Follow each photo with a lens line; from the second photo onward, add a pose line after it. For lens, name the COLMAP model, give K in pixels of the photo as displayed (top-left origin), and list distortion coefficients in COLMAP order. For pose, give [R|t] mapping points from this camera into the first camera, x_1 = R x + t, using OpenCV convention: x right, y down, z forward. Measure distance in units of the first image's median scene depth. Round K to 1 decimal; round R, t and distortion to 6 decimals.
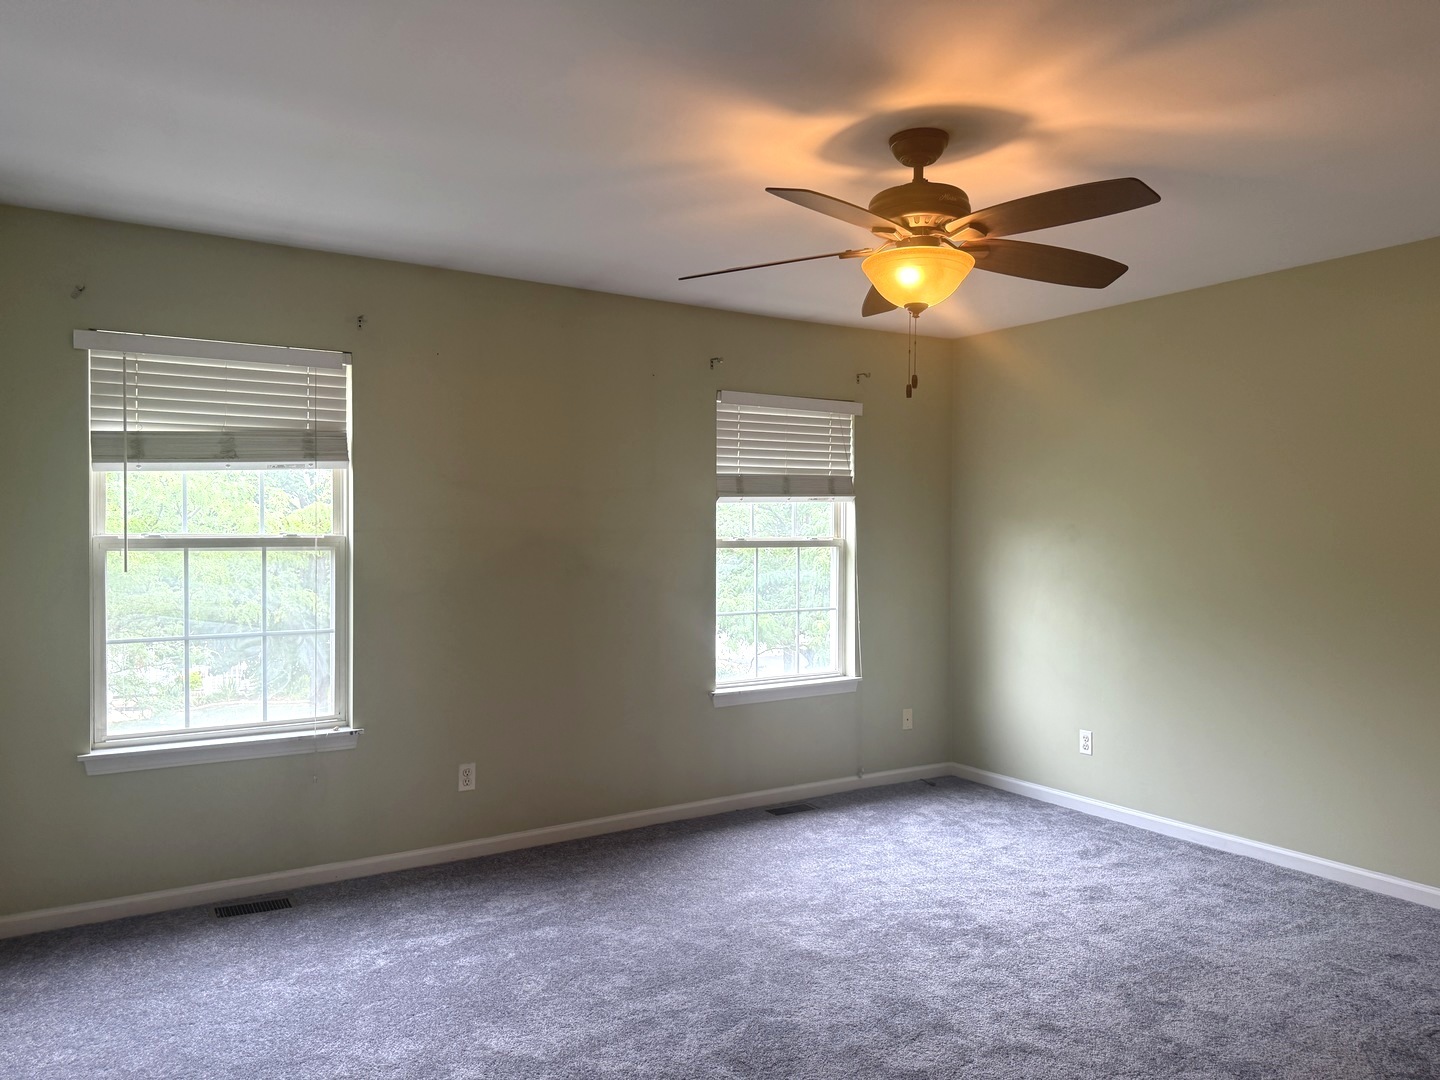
lens RADIAL K [[939.3, 0, 675.8], [0, 939.3, 523.1], [0, 0, 1]] dist [0.095705, -0.139653]
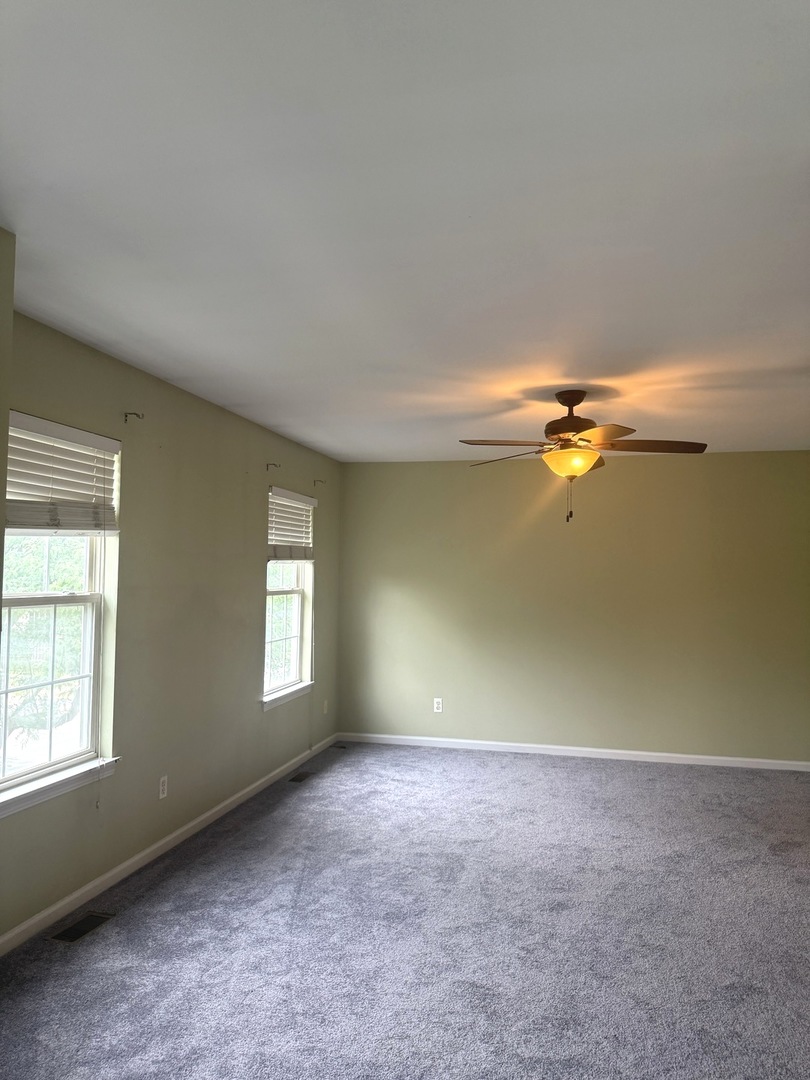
lens RADIAL K [[730.3, 0, 338.0], [0, 730.3, 518.6], [0, 0, 1]] dist [0.080986, -0.166921]
pose [[0.753990, 0.055033, 0.654577, -0.697432], [-0.013289, 0.997558, -0.068562, -0.018941], [-0.656752, 0.042997, 0.752880, 0.110243]]
